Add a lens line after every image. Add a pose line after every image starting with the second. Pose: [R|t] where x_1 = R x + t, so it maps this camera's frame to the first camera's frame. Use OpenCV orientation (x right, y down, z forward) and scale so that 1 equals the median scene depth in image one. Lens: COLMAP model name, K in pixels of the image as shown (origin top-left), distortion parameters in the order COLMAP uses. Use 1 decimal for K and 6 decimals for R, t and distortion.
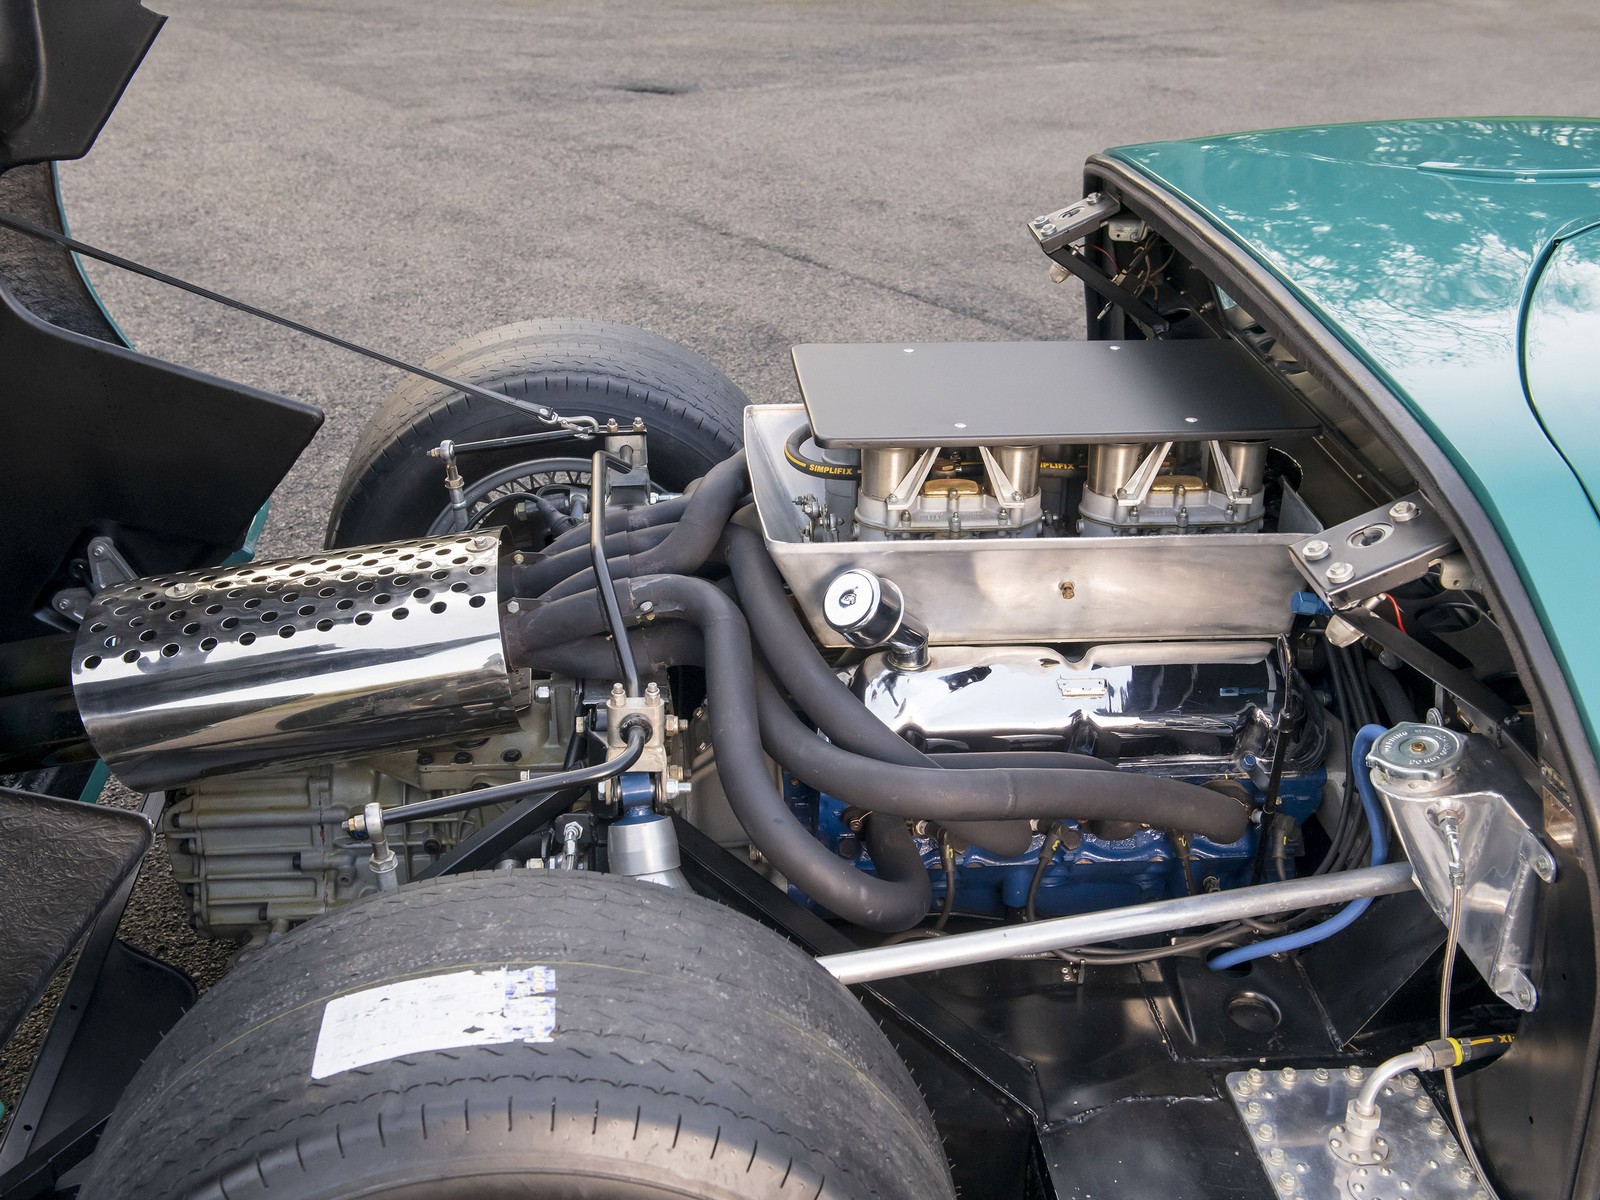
lens RADIAL K [[1894.9, 0, 795.0], [0, 1894.9, 601.1], [0, 0, 1]] dist [0.041842, 0.023600]
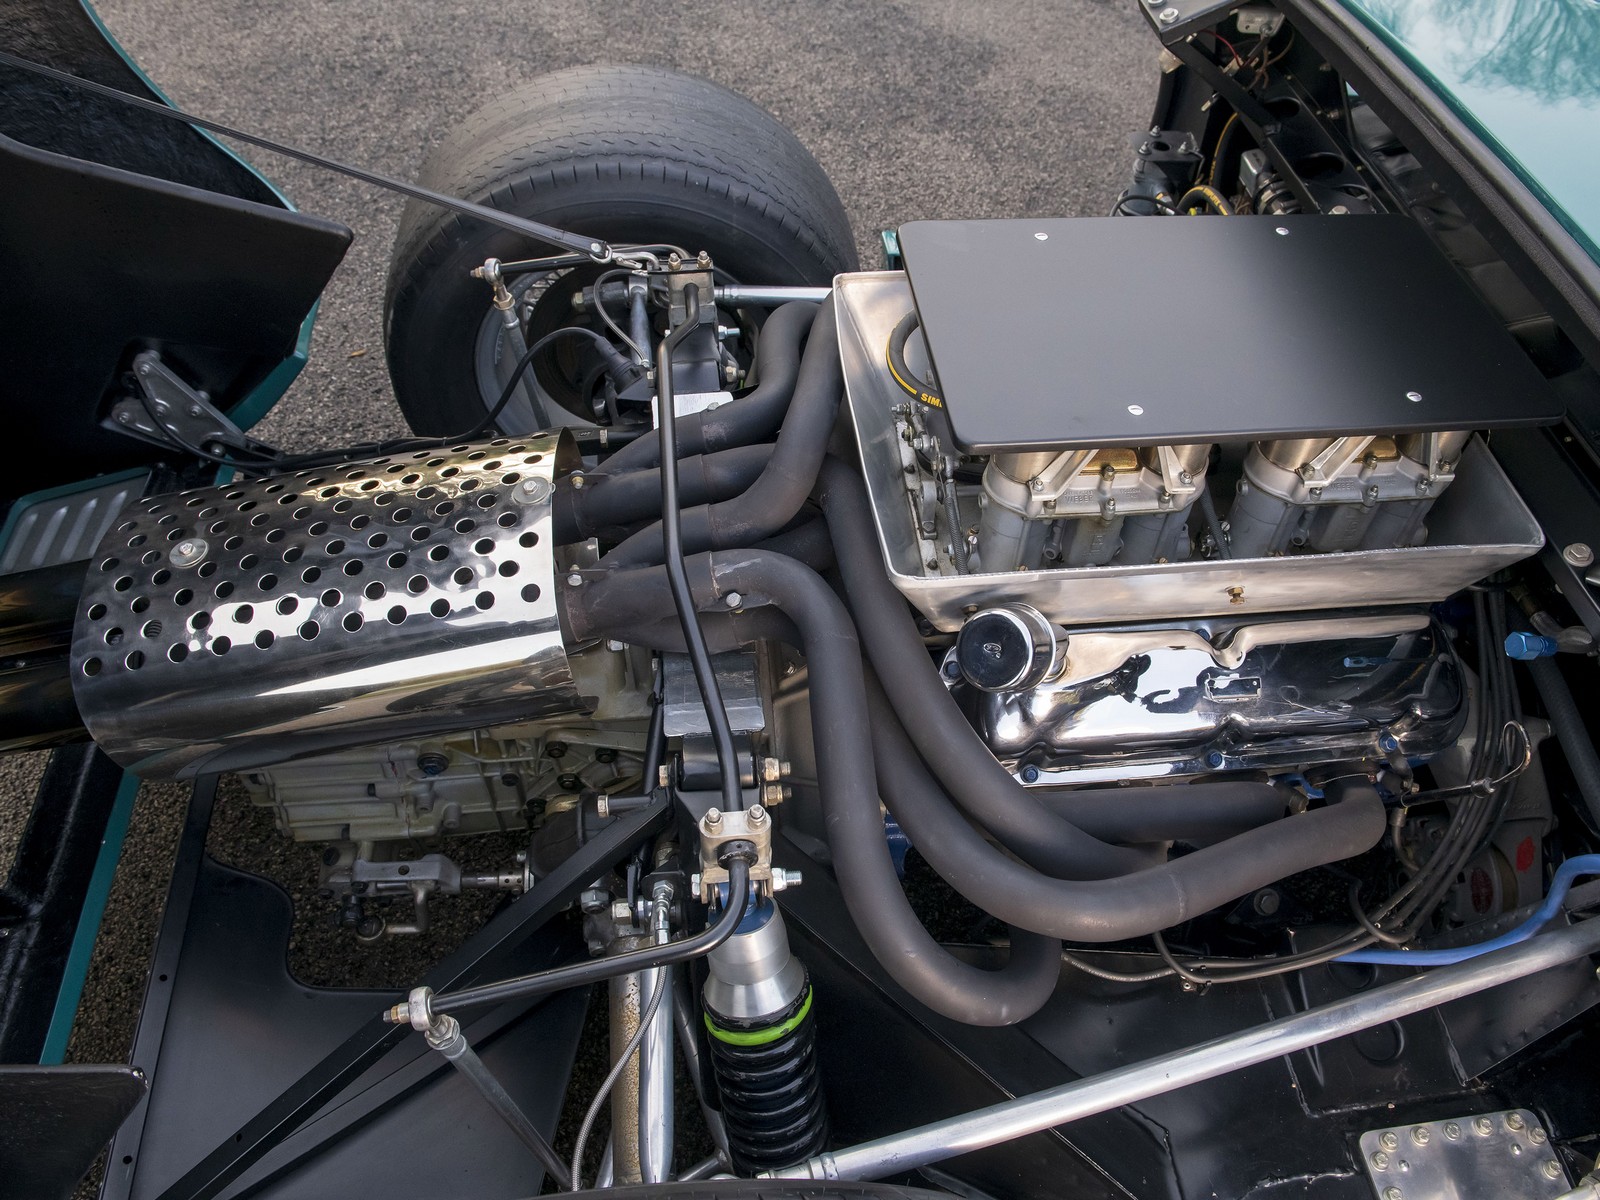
lens RADIAL K [[1205.0, 0, 837.7], [0, 1205.0, 589.5], [0, 0, 1]] dist [-0.053720, -0.006135]
pose [[0.998982, -0.008411, 0.044312, -0.046328], [-0.010125, 0.915563, 0.402048, -0.179177], [-0.043953, -0.402087, 0.914546, 0.423918]]
